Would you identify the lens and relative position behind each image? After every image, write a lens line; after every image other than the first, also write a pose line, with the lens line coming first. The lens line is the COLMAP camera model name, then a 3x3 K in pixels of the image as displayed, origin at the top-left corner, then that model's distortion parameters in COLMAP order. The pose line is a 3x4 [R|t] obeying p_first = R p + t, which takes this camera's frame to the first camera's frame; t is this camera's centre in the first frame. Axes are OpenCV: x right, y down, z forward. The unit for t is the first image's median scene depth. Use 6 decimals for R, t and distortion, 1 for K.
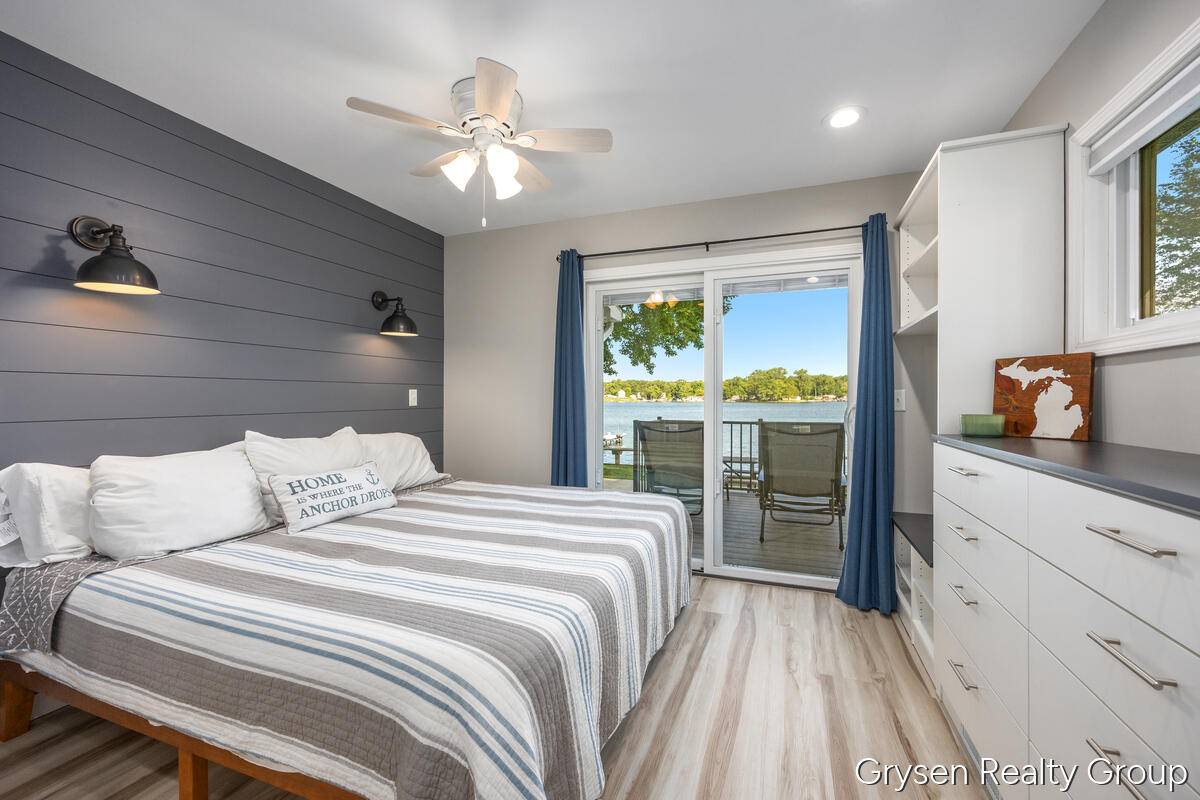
lens RADIAL K [[482.1, 0, 607.1], [0, 482.1, 395.8], [0, 0, 1]] dist [-0.002196, 0.000009]
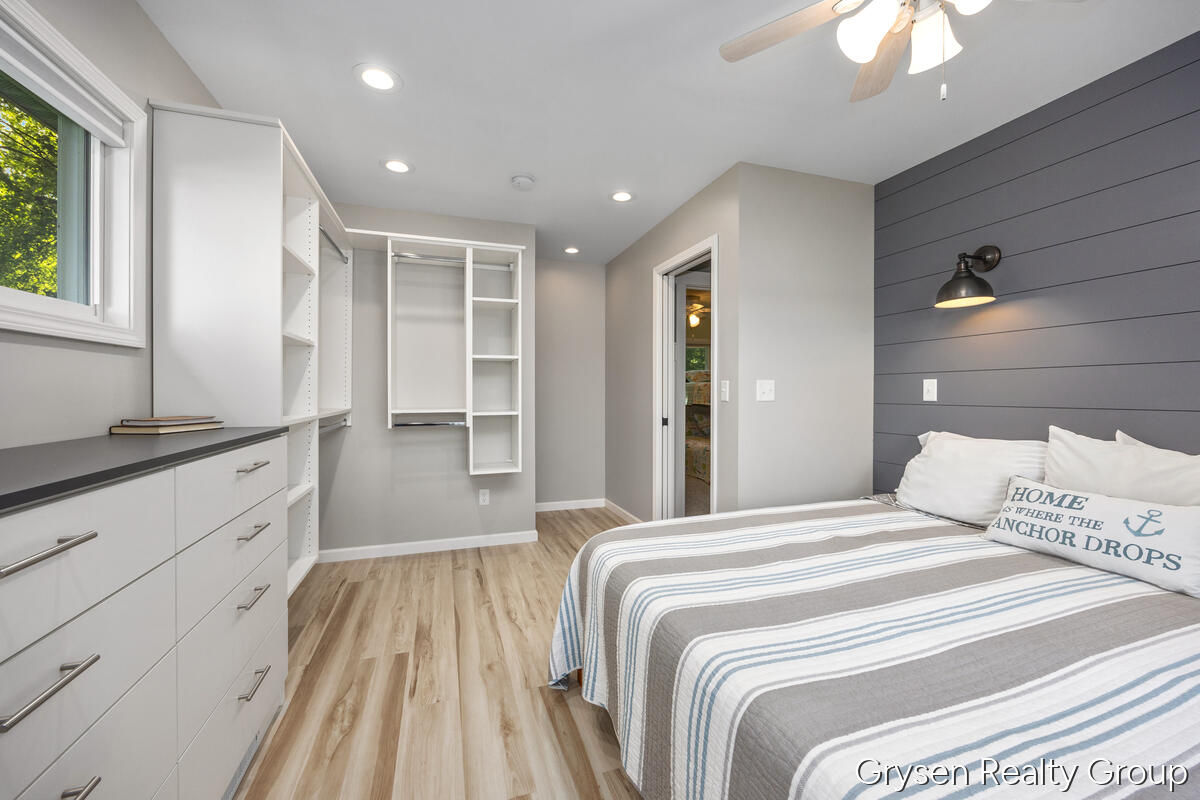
lens RADIAL K [[482.1, 0, 607.1], [0, 482.1, 395.8], [0, 0, 1]] dist [-0.002196, 0.000009]
pose [[-0.765380, 0.009418, -0.643510, 0.445605], [0.005936, 0.999954, 0.007574, 0.003817], [0.643552, 0.001977, -0.765400, 1.149356]]
